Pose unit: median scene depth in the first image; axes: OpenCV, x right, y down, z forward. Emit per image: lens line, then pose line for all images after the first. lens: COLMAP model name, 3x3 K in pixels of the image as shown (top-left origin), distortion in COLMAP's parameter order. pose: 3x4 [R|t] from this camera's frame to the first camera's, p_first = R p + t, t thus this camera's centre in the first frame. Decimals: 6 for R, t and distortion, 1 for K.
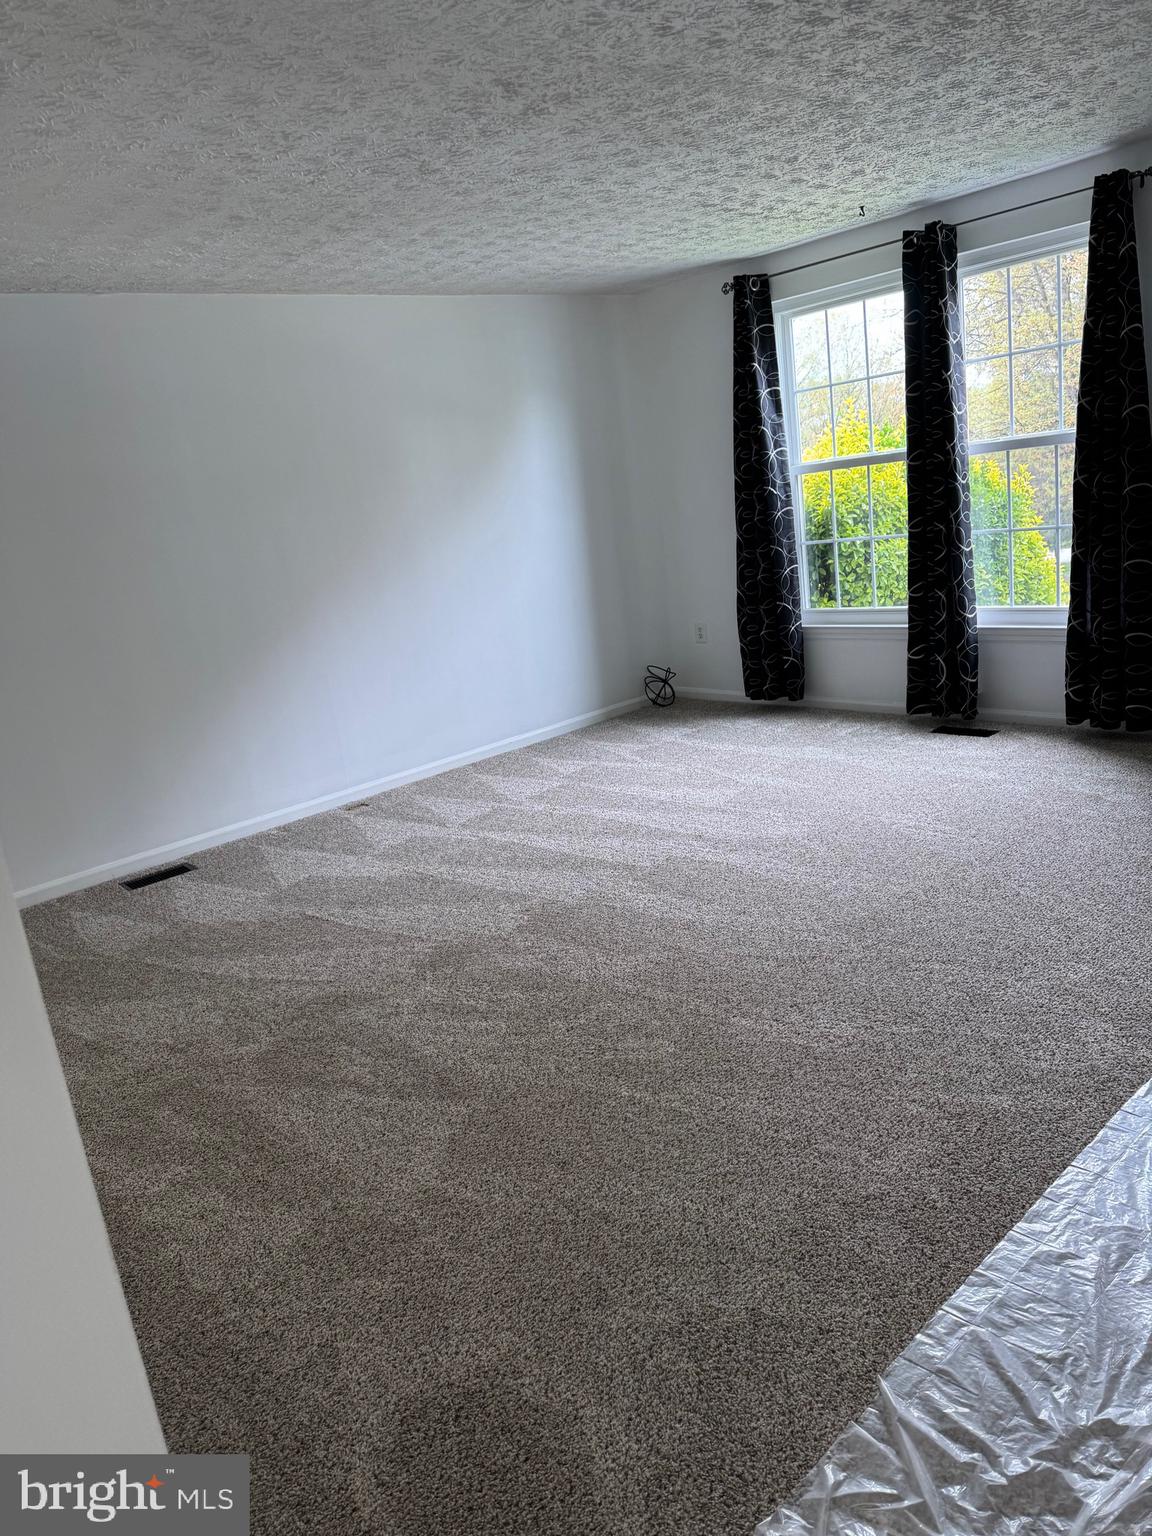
lens RADIAL K [[1067.7, 0, 586.6], [0, 1067.7, 768.2], [0, 0, 1]] dist [0.050336, -0.051366]
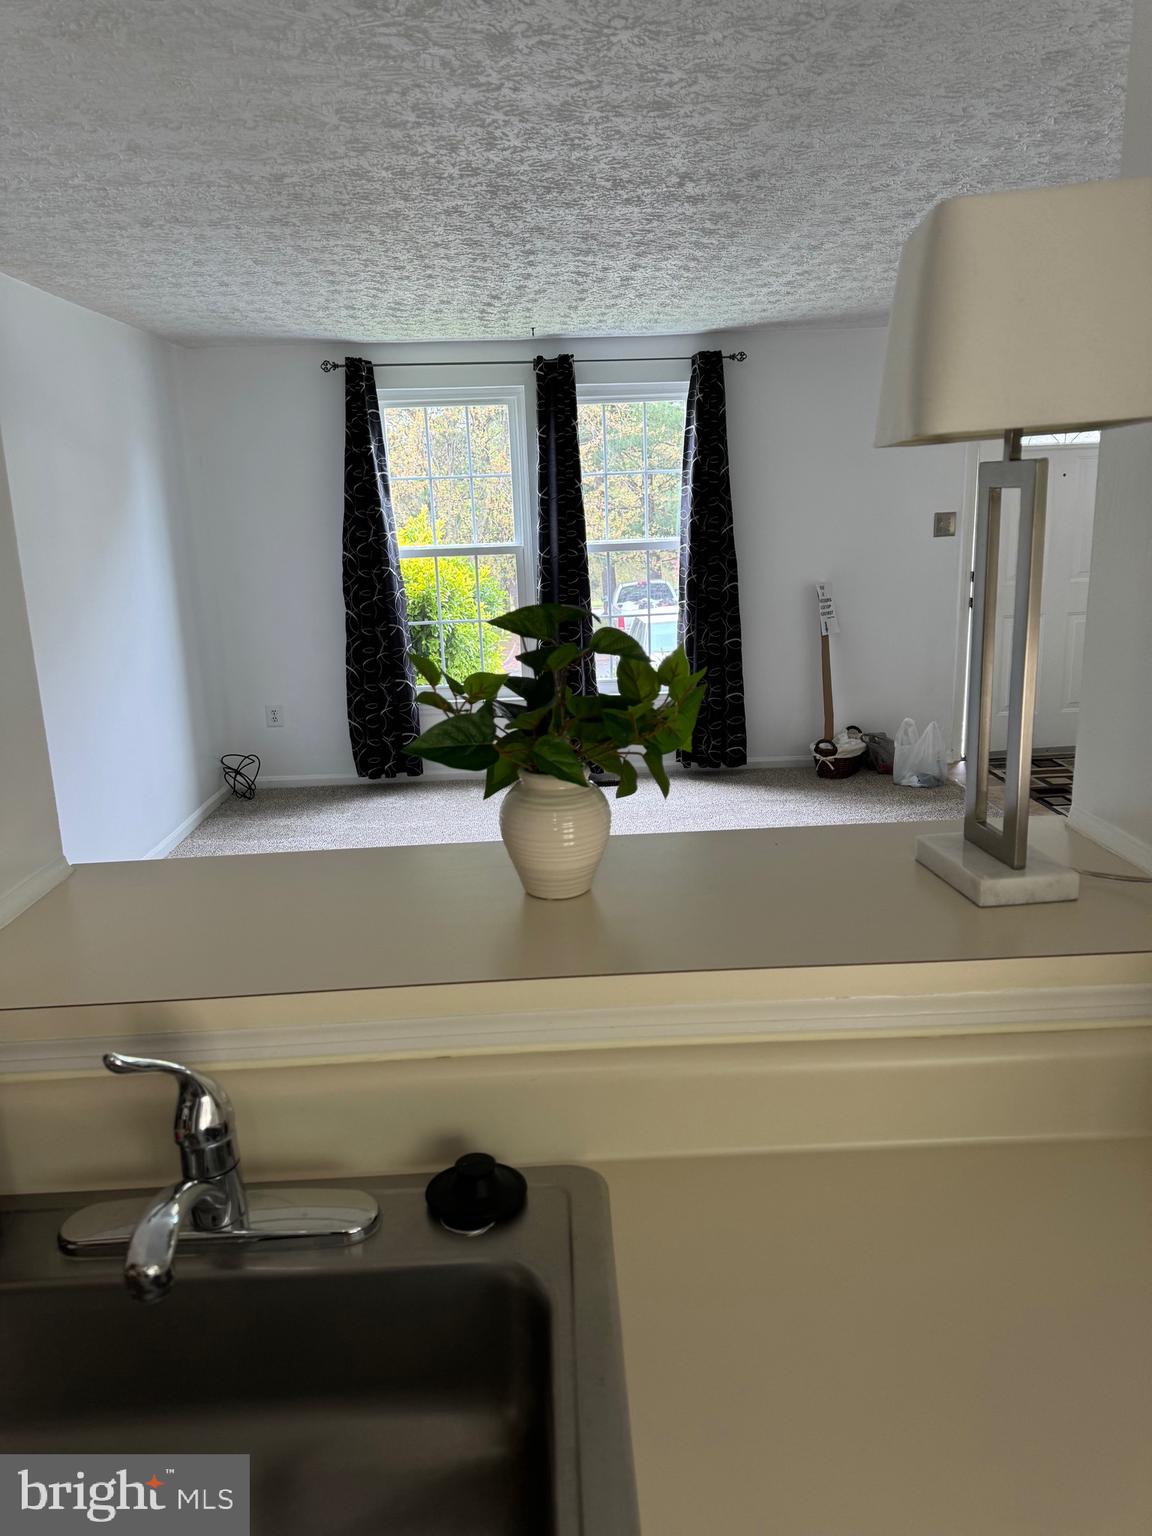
lens RADIAL K [[1067.7, 0, 525.2], [0, 1067.7, 772.8], [0, 0, 1]] dist [0.050336, -0.051366]
pose [[0.656707, -0.080607, 0.749826, -0.861933], [0.146660, 0.988939, -0.022134, -0.048252], [-0.739748, 0.124505, 0.661265, 0.432571]]
